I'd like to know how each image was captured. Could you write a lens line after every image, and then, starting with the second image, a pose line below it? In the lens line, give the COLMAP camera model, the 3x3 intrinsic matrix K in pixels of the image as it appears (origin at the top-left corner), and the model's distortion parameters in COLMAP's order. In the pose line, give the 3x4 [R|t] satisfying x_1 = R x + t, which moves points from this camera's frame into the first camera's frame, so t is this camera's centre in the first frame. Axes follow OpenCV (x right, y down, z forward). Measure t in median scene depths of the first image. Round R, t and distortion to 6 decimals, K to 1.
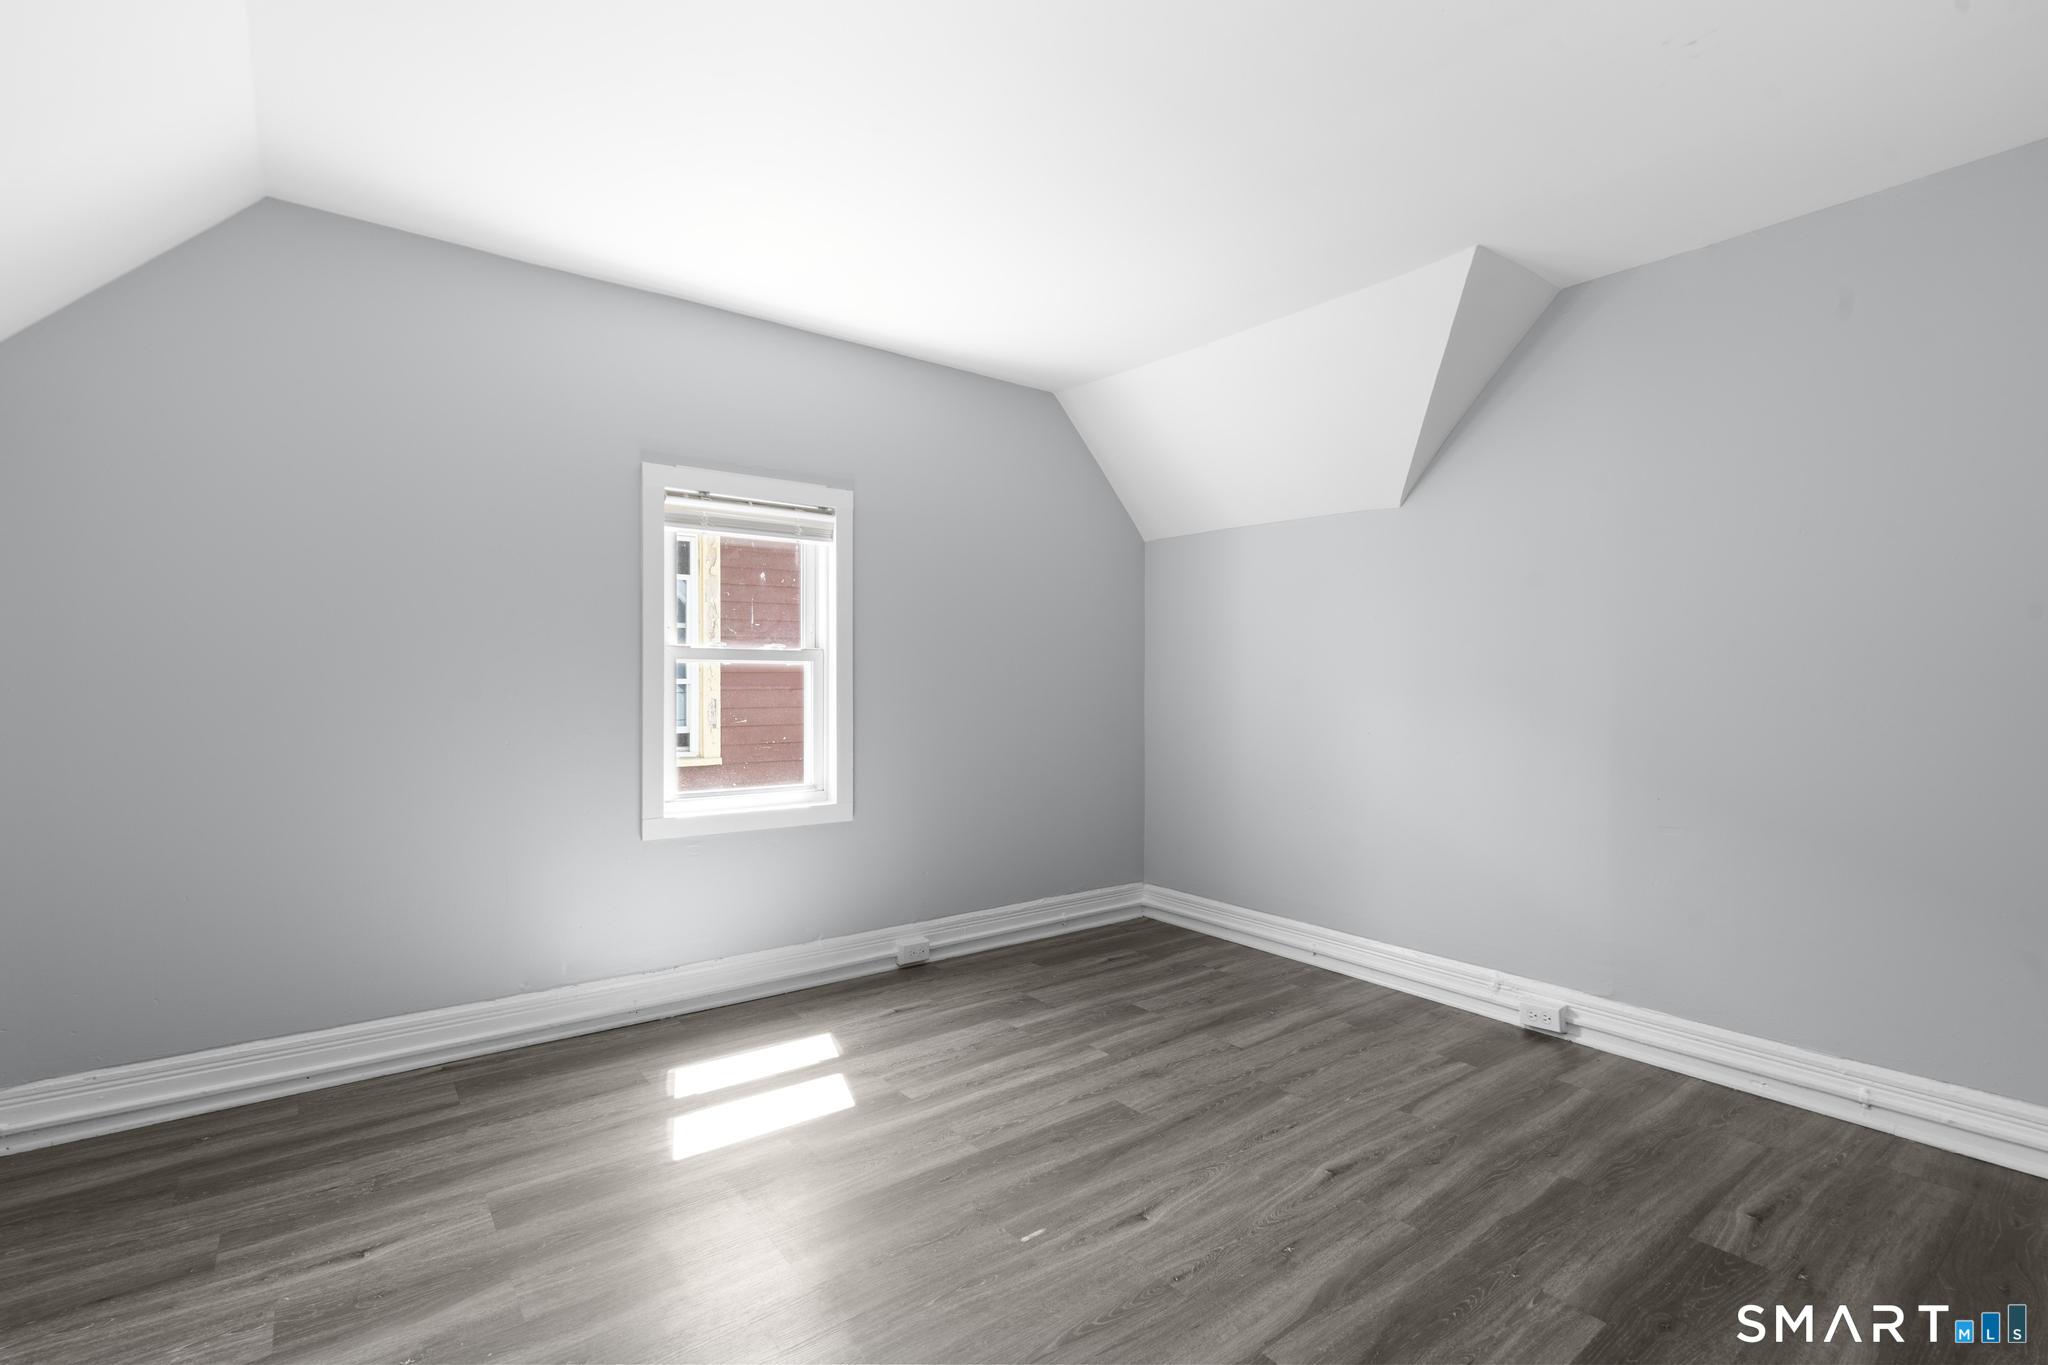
lens RADIAL K [[920.3, 0, 1024.6], [0, 920.3, 678.8], [0, 0, 1]] dist [0.003135, -0.000432]
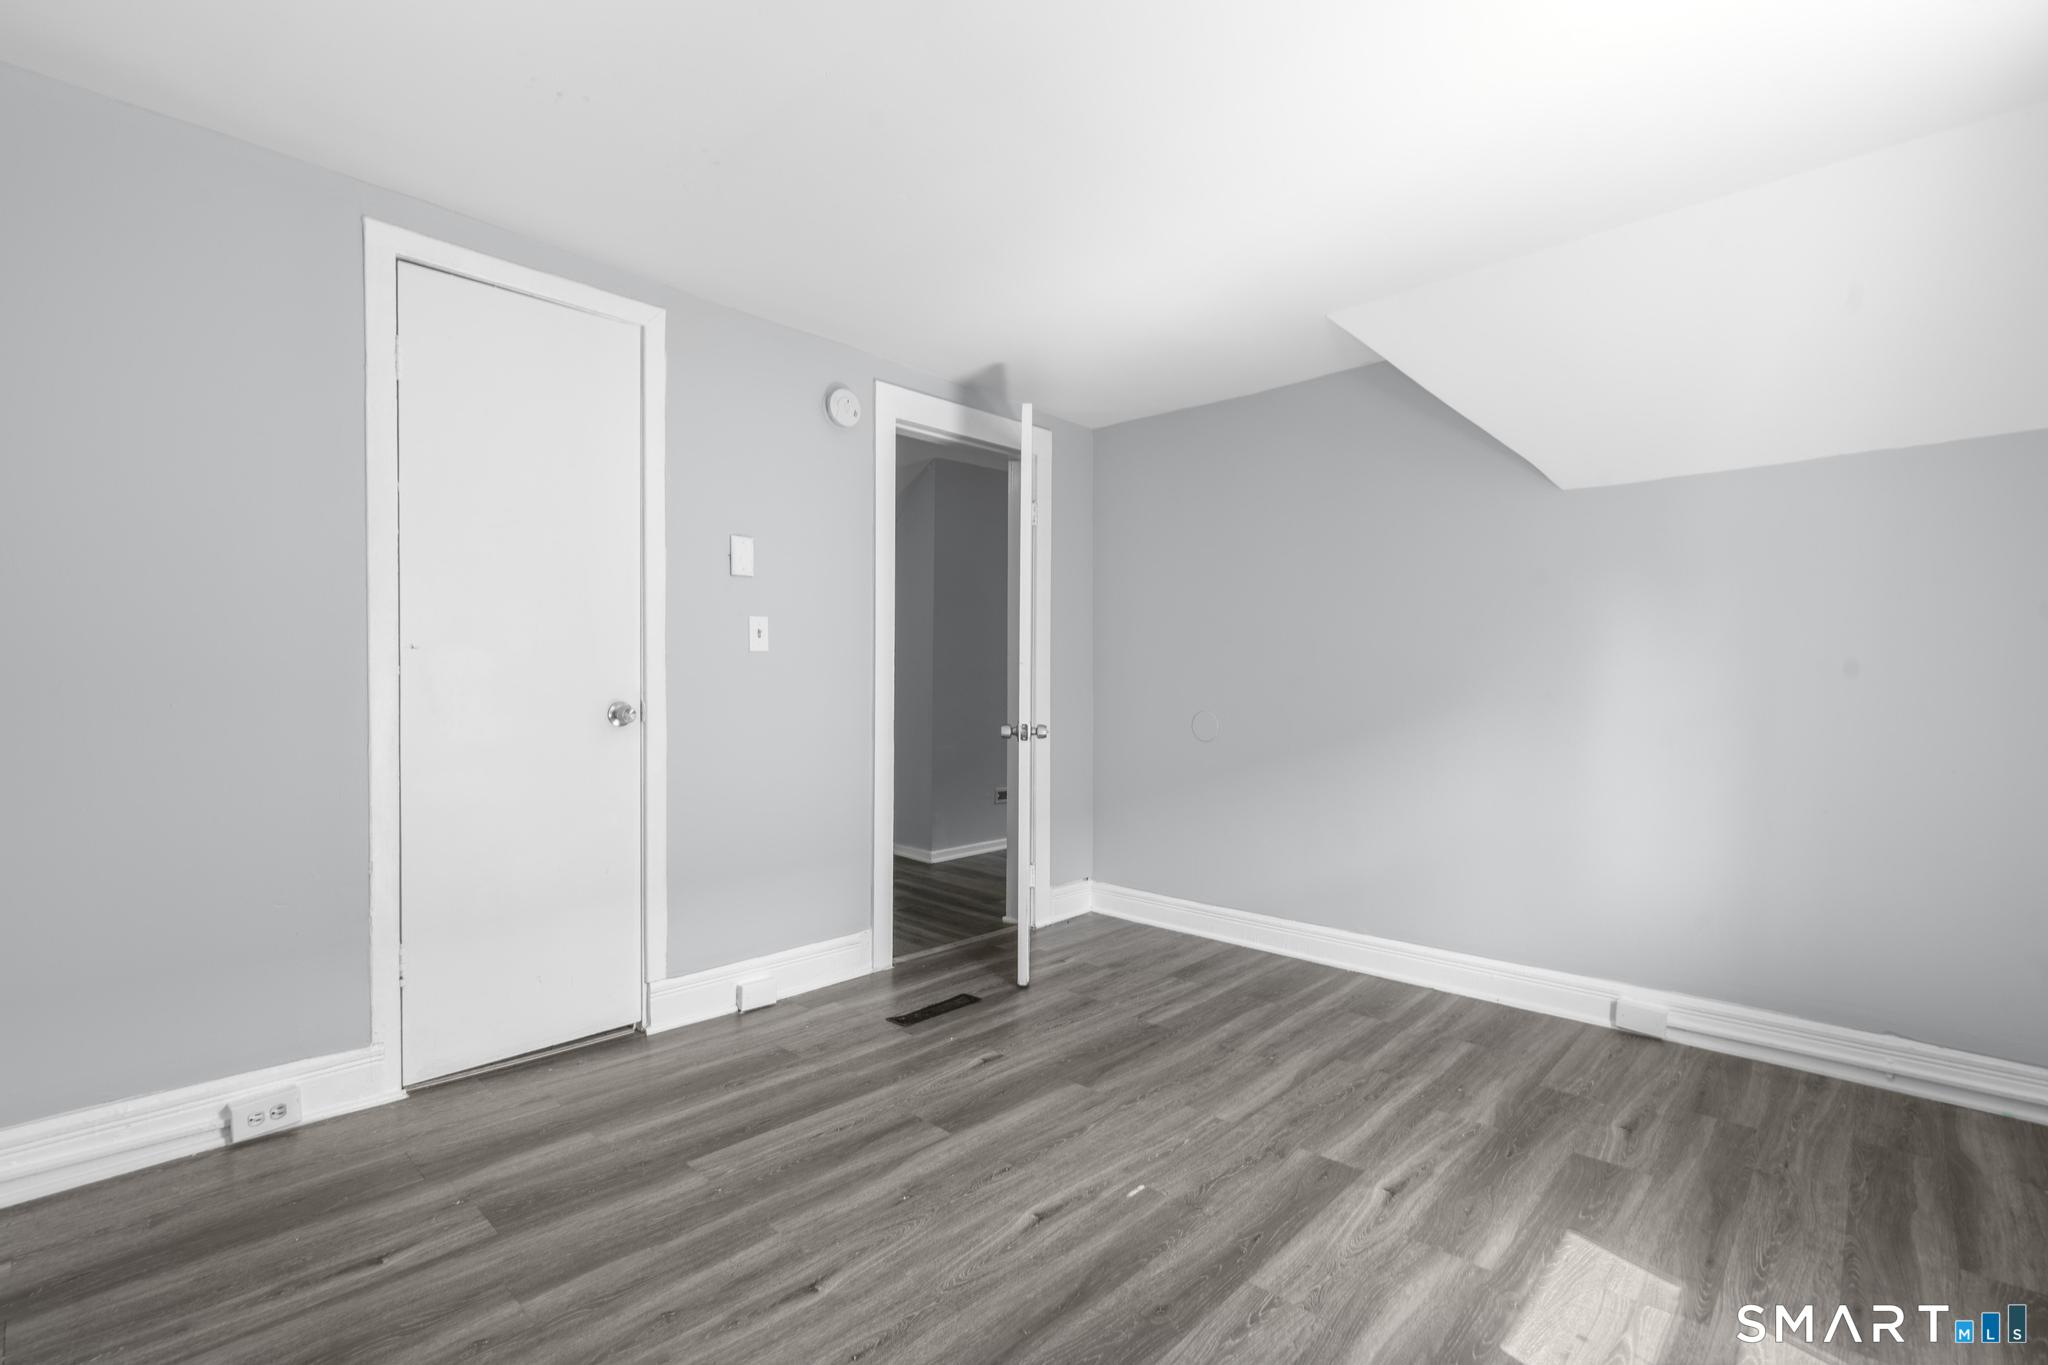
lens RADIAL K [[920.3, 0, 1023.5], [0, 920.3, 681.5], [0, 0, 1]] dist [0.003135, -0.000432]
pose [[-0.986366, -0.011318, -0.164176, 0.311007], [-0.013319, 0.999850, 0.011093, -0.009817], [0.164026, 0.013128, -0.986369, 1.949609]]
